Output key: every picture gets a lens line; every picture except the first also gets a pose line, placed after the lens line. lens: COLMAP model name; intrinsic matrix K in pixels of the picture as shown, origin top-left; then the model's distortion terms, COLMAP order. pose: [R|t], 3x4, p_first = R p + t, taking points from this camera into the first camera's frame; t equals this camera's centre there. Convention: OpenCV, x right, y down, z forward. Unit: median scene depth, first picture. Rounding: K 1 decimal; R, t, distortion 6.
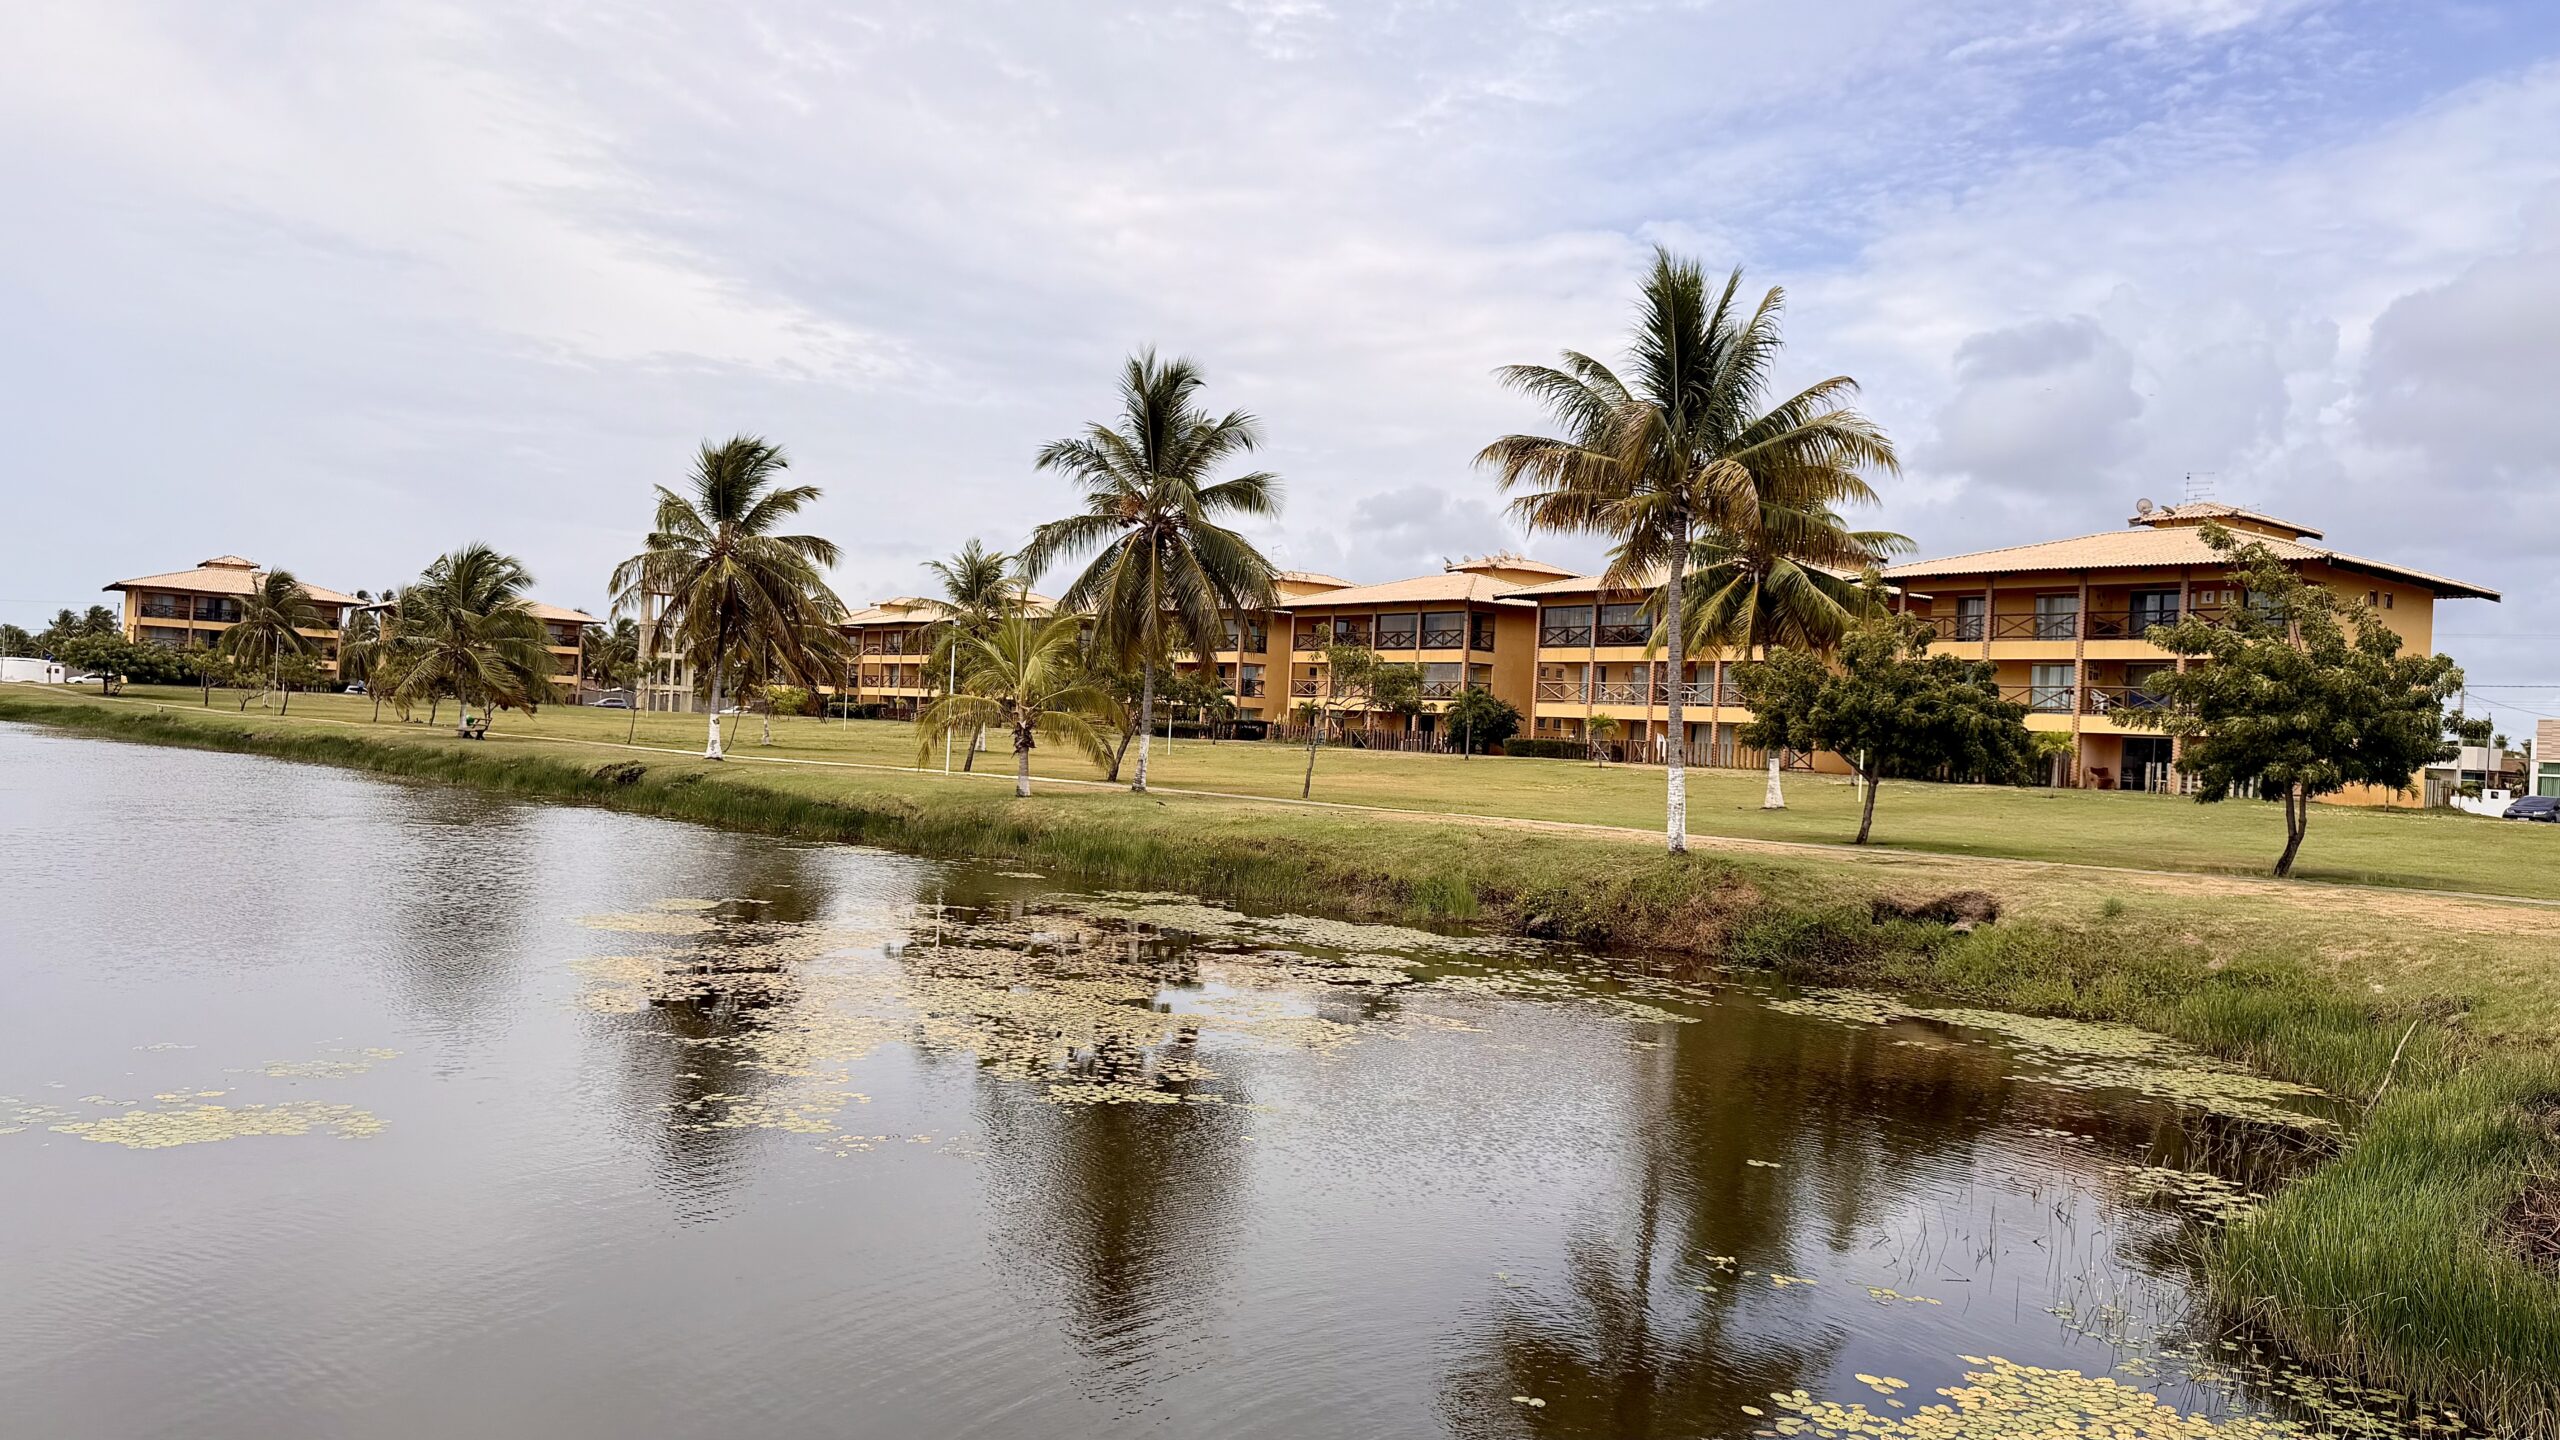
lens RADIAL K [[1807.6, 0, 1280.0], [0, 1807.6, 720.0], [0, 0, 1]] dist [-0.001530, -0.000623]
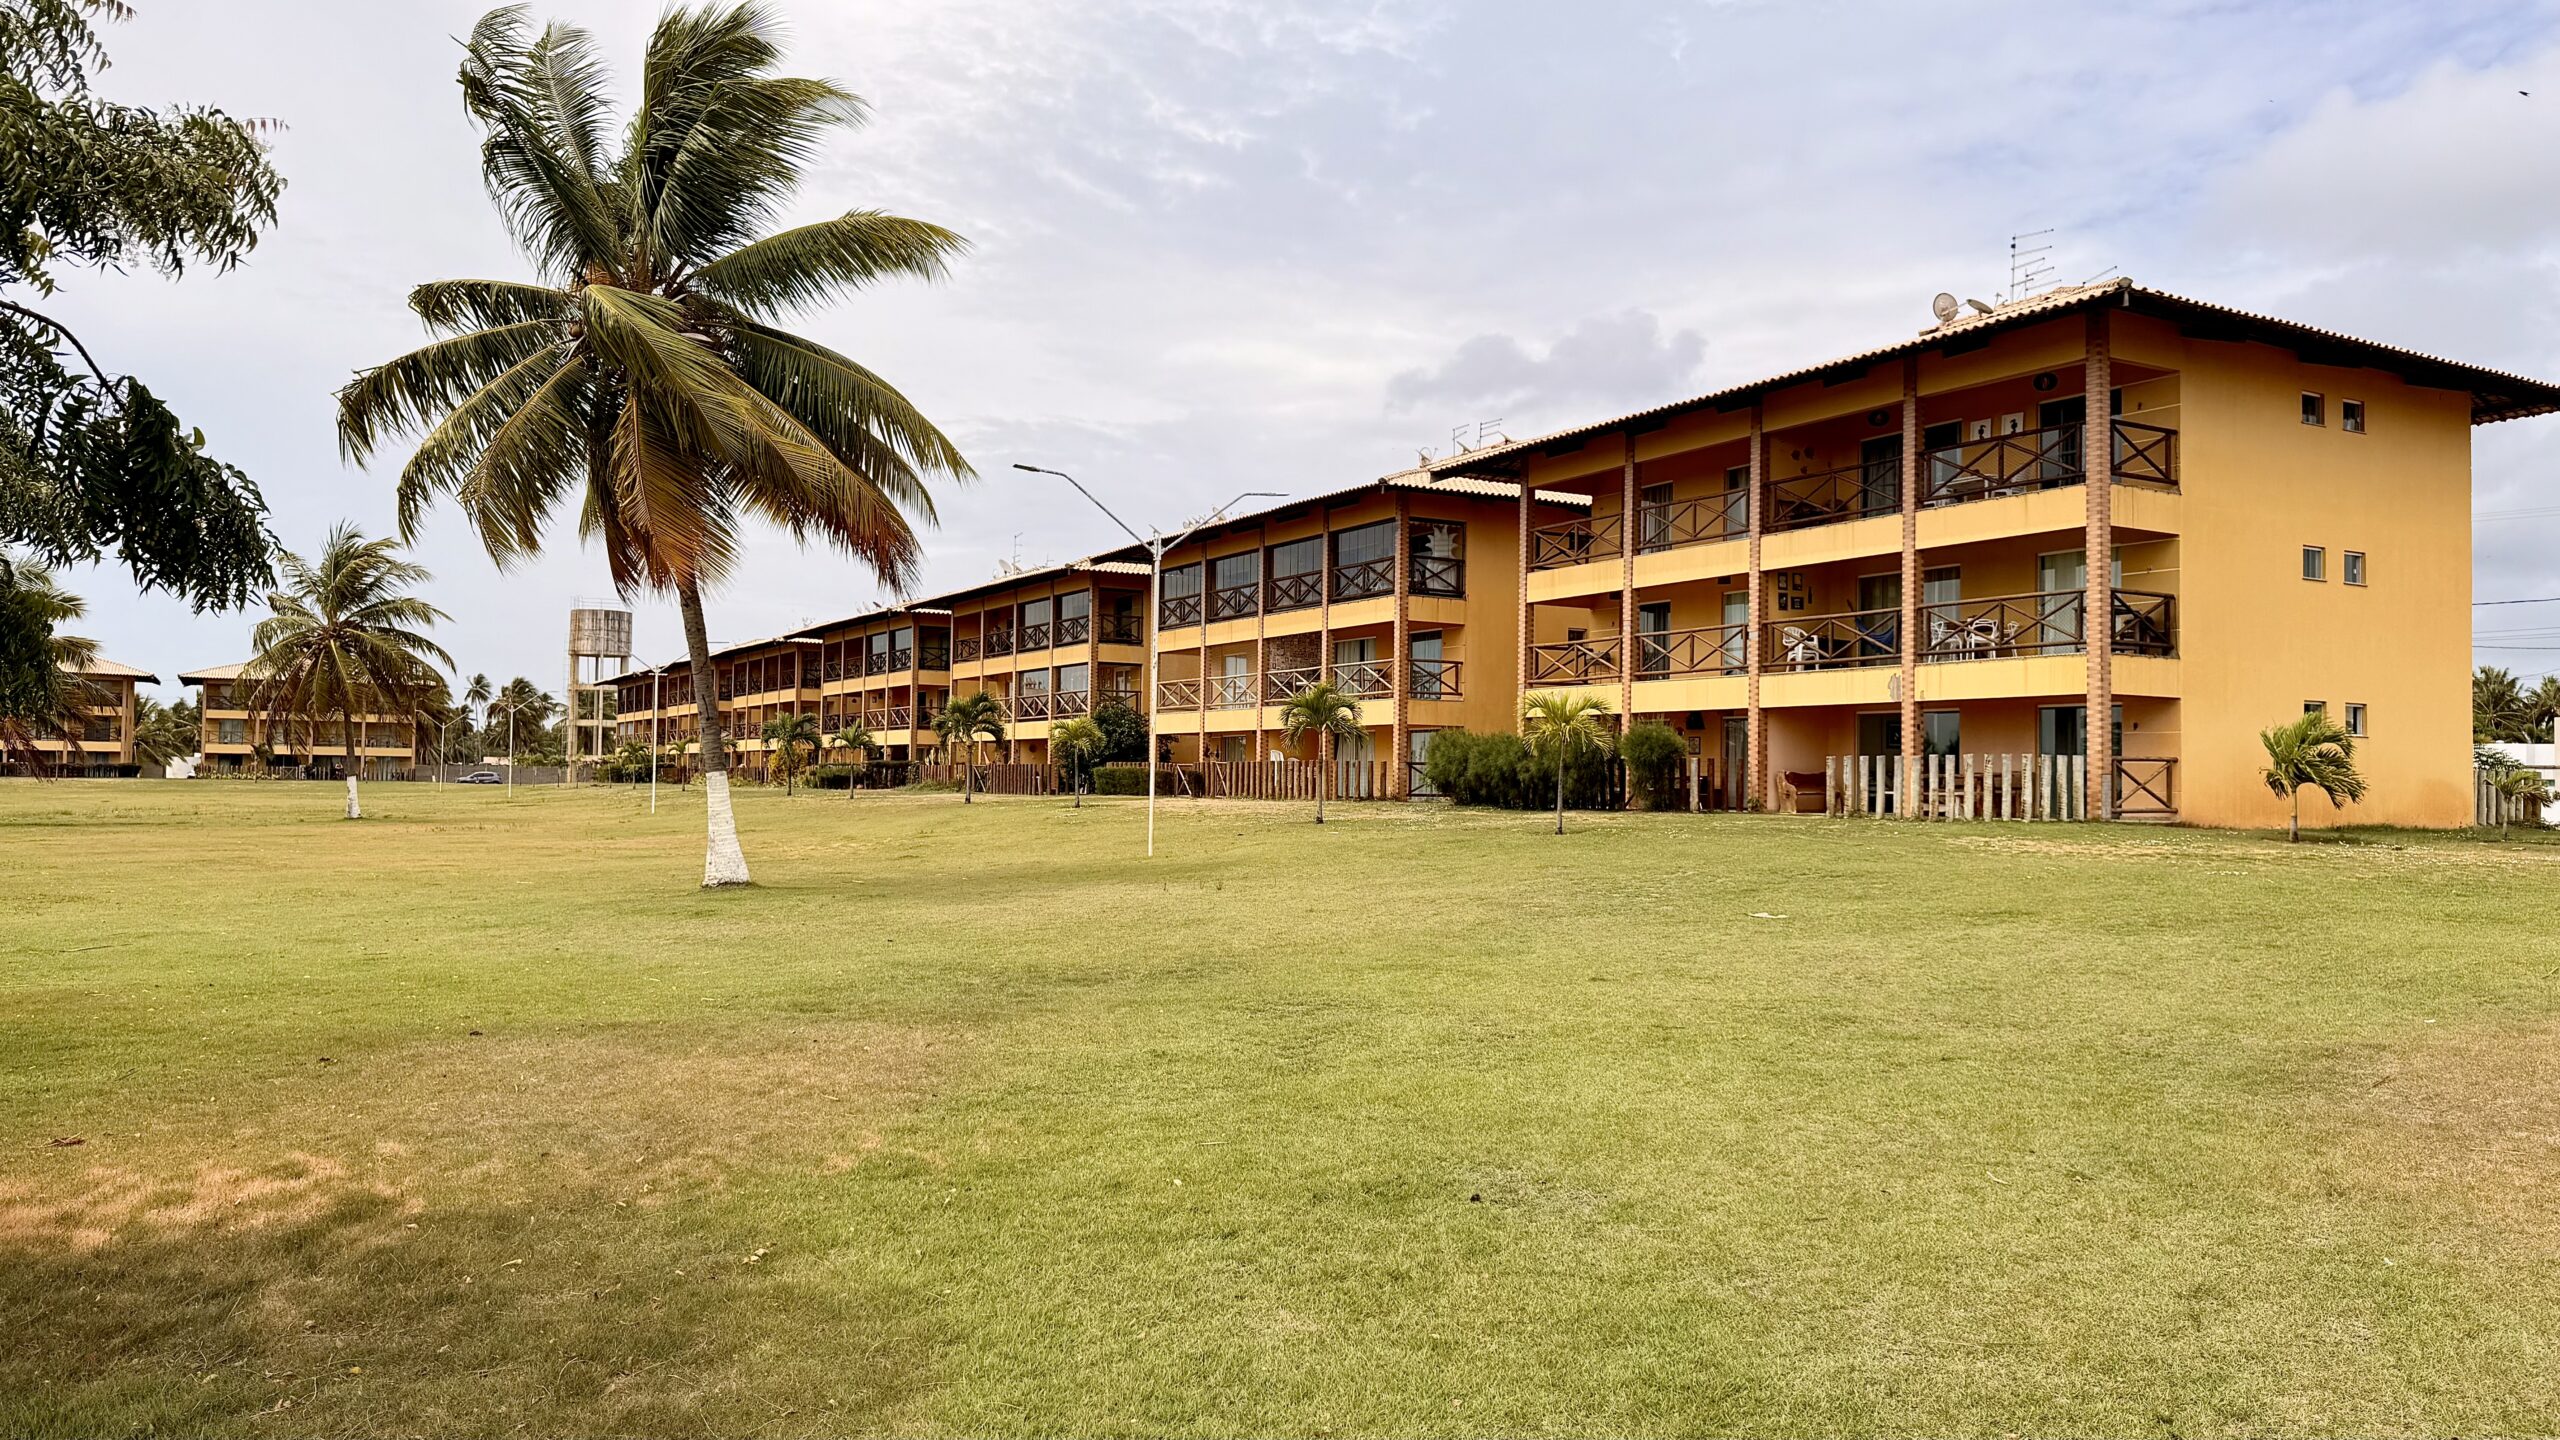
lens RADIAL K [[1807.6, 0, 1280.0], [0, 1807.6, 720.0], [0, 0, 1]] dist [-0.001530, -0.000623]
pose [[0.985943, -0.046135, -0.160588, 0.386439], [0.041063, 0.998552, -0.034763, 0.023362], [0.161960, 0.027680, 0.986409, 0.446530]]
